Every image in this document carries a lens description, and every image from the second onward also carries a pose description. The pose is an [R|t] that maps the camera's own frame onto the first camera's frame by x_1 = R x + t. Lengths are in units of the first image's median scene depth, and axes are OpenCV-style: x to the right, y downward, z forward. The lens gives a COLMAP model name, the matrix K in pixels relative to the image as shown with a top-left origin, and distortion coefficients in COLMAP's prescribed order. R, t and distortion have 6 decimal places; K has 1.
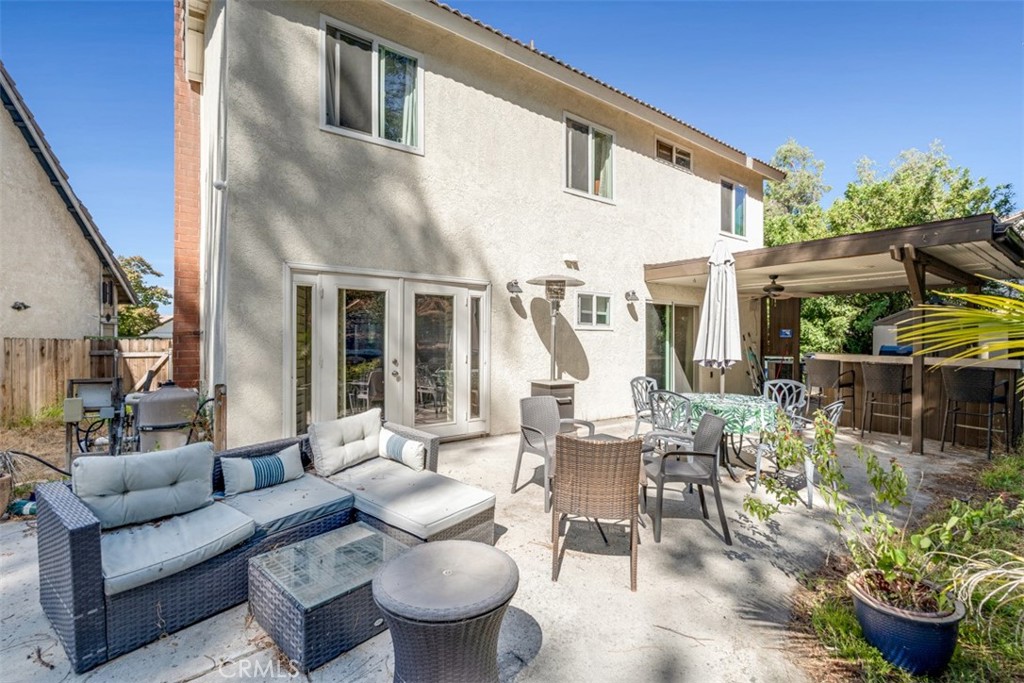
lens RADIAL K [[453.7, 0, 508.6], [0, 453.7, 341.2], [0, 0, 1]] dist [-0.008621, 0.000915]
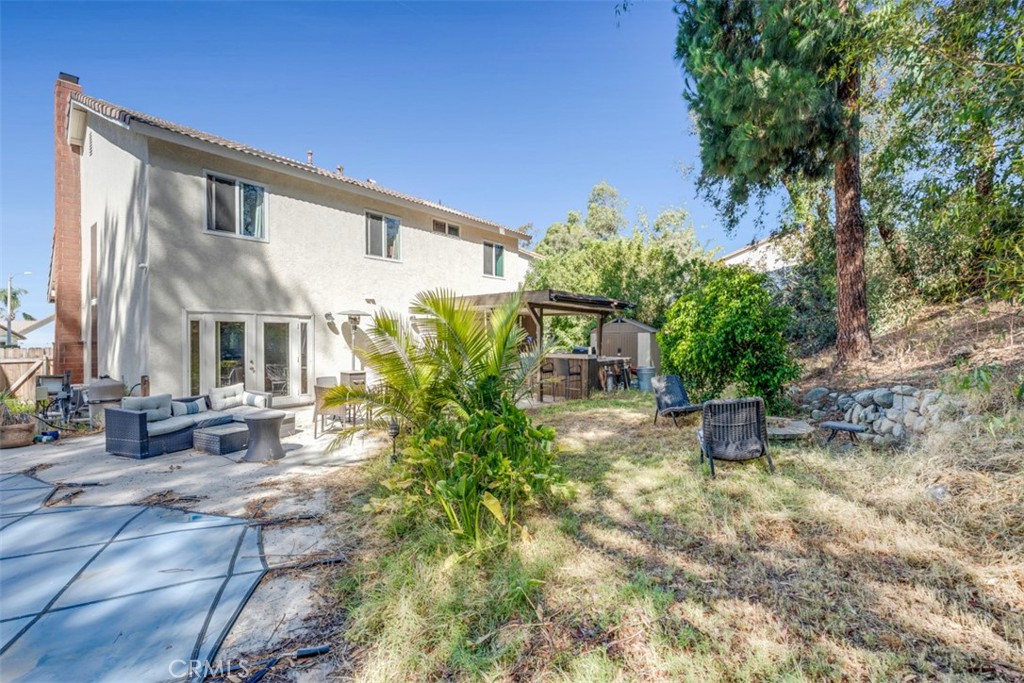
lens RADIAL K [[453.7, 0, 510.1], [0, 453.7, 341.5], [0, 0, 1]] dist [-0.008621, 0.000915]
pose [[0.964289, -0.008083, 0.264728, 0.206940], [0.007265, 0.999965, 0.004066, -0.026535], [-0.264752, -0.001997, 0.964314, -0.783223]]
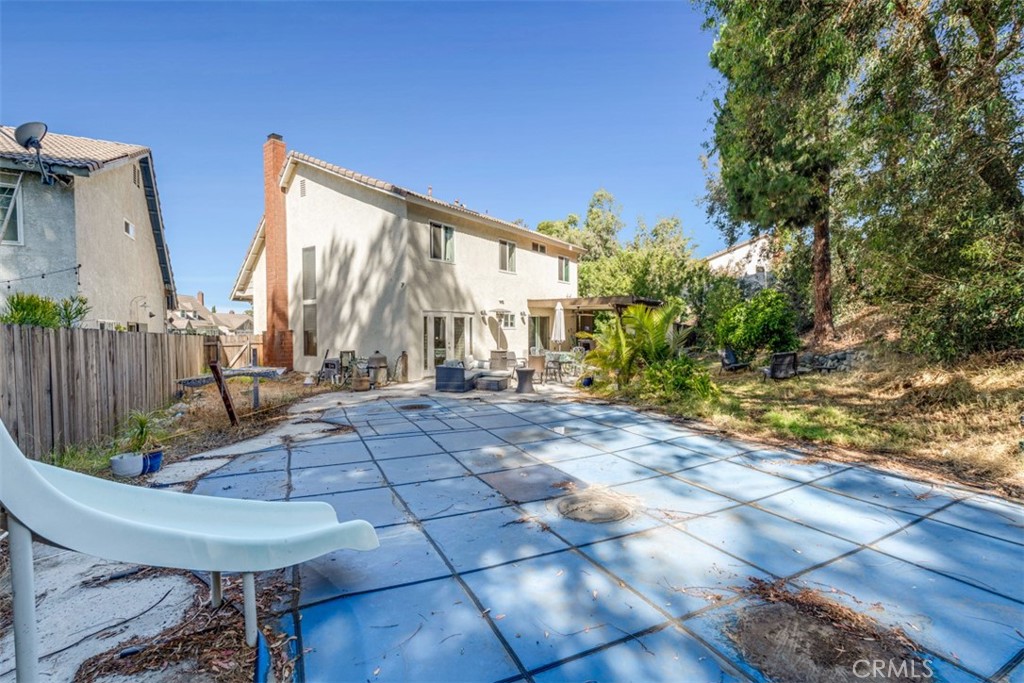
lens RADIAL K [[453.7, 0, 509.1], [0, 453.7, 341.9], [0, 0, 1]] dist [-0.008621, 0.000915]
pose [[0.944898, -0.016739, 0.326936, -0.650847], [0.007679, 0.999550, 0.028983, -0.029109], [-0.327274, -0.024875, 0.944602, -1.361704]]
